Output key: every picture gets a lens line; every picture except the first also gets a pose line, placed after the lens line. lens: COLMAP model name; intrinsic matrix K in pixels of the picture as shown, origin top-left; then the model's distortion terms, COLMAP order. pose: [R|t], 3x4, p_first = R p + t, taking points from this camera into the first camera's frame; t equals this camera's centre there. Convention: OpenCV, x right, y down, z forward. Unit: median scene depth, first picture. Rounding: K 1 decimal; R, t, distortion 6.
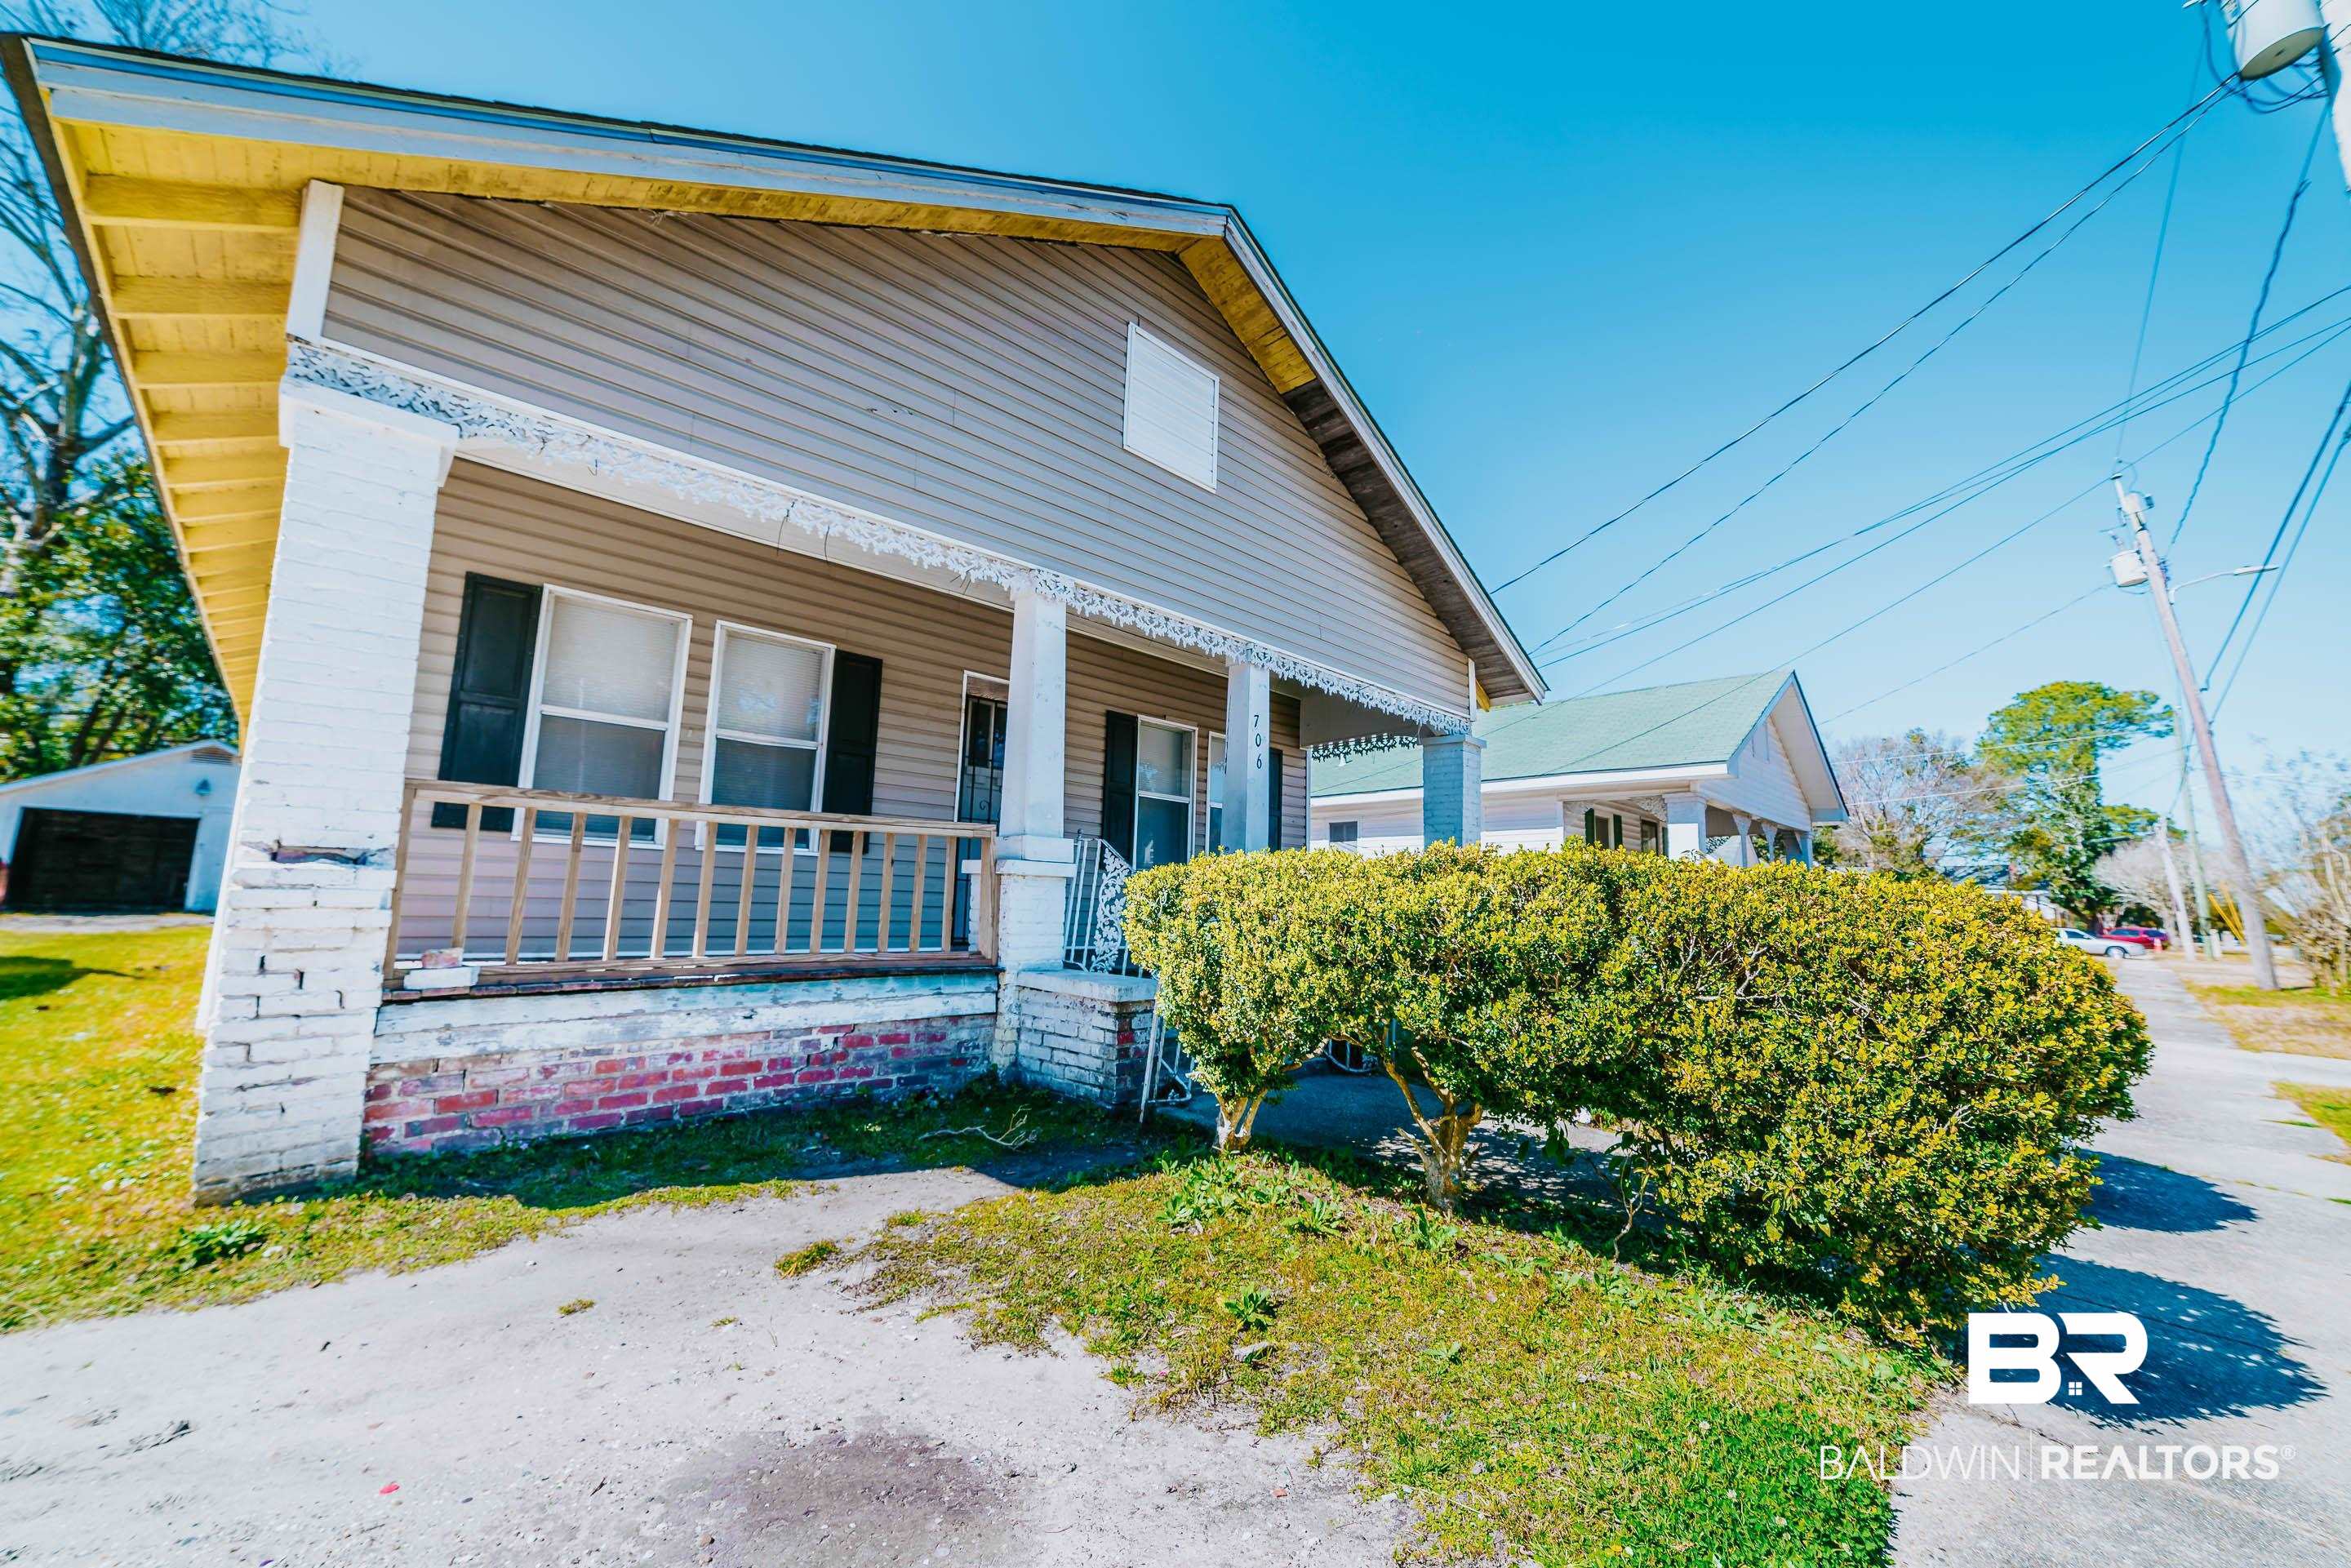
lens RADIAL K [[883.1, 0, 1165.5], [0, 883.1, 788.4], [0, 0, 1]] dist [-0.020152, 0.008827]
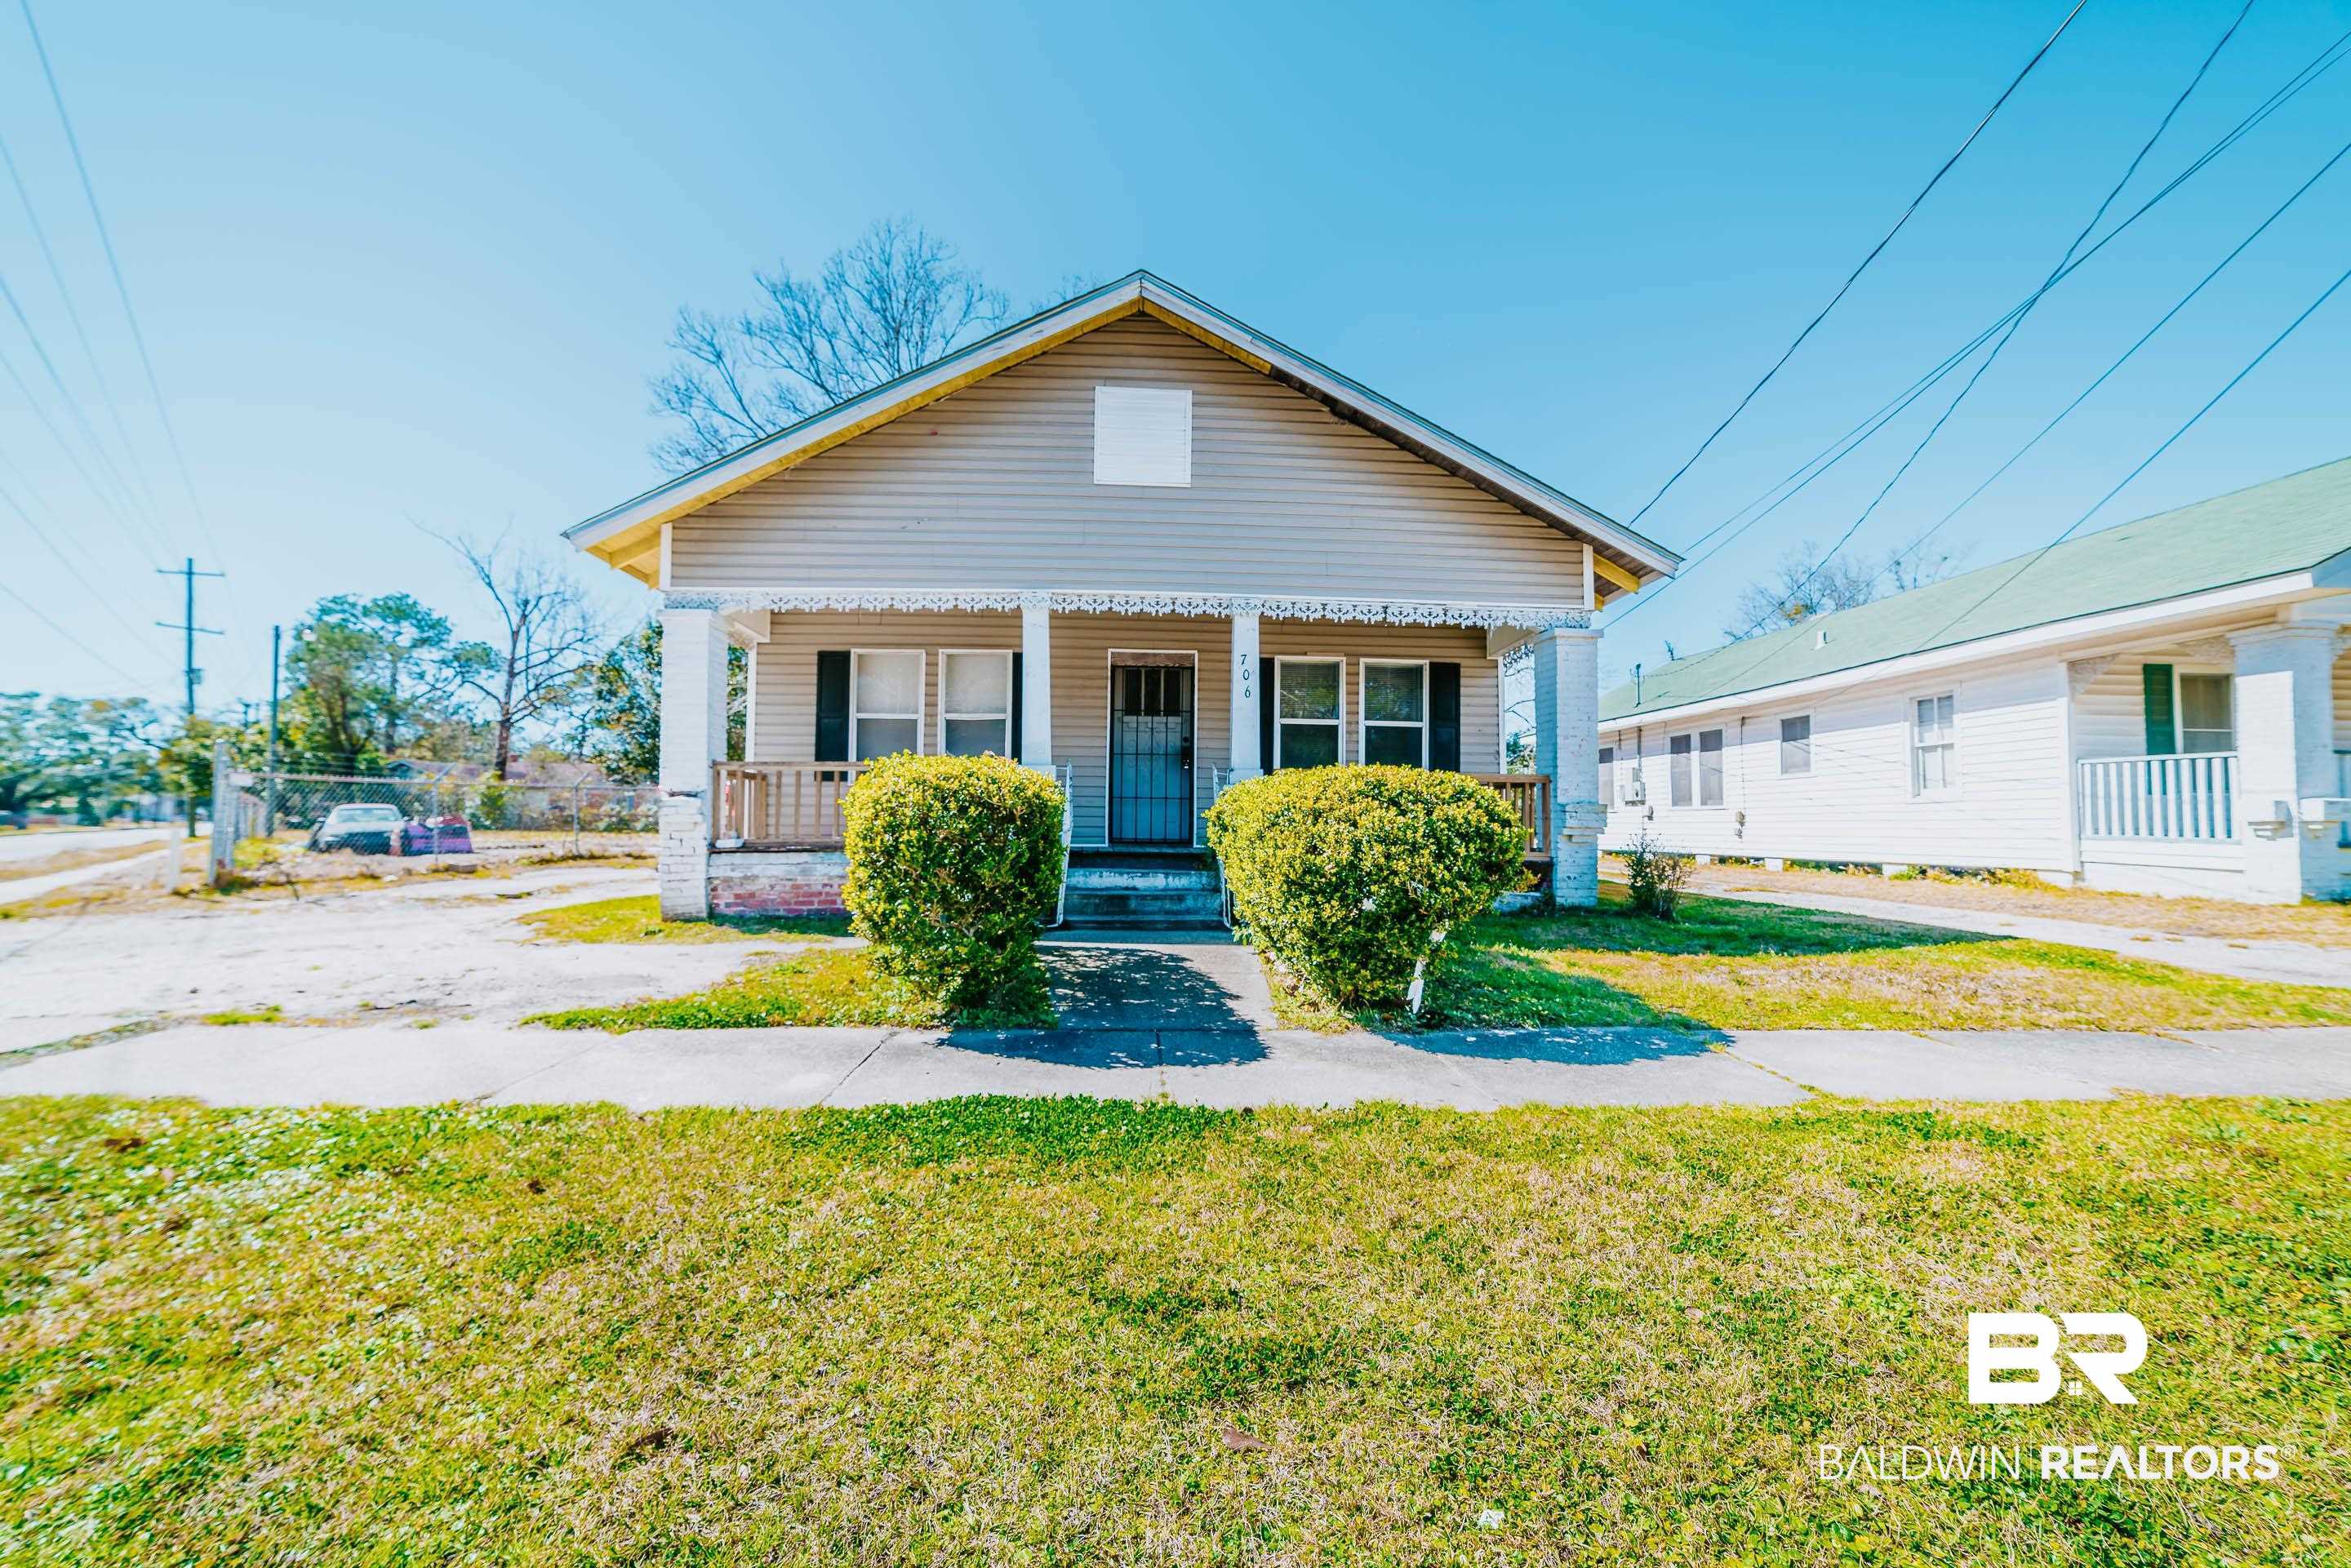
lens RADIAL K [[883.1, 0, 1165.5], [0, 883.1, 788.4], [0, 0, 1]] dist [-0.020152, 0.008827]
pose [[0.770287, -0.050751, -0.635674, 0.897051], [0.097665, 0.994457, 0.038952, 0.049643], [0.630174, -0.092087, 0.770974, -0.047215]]
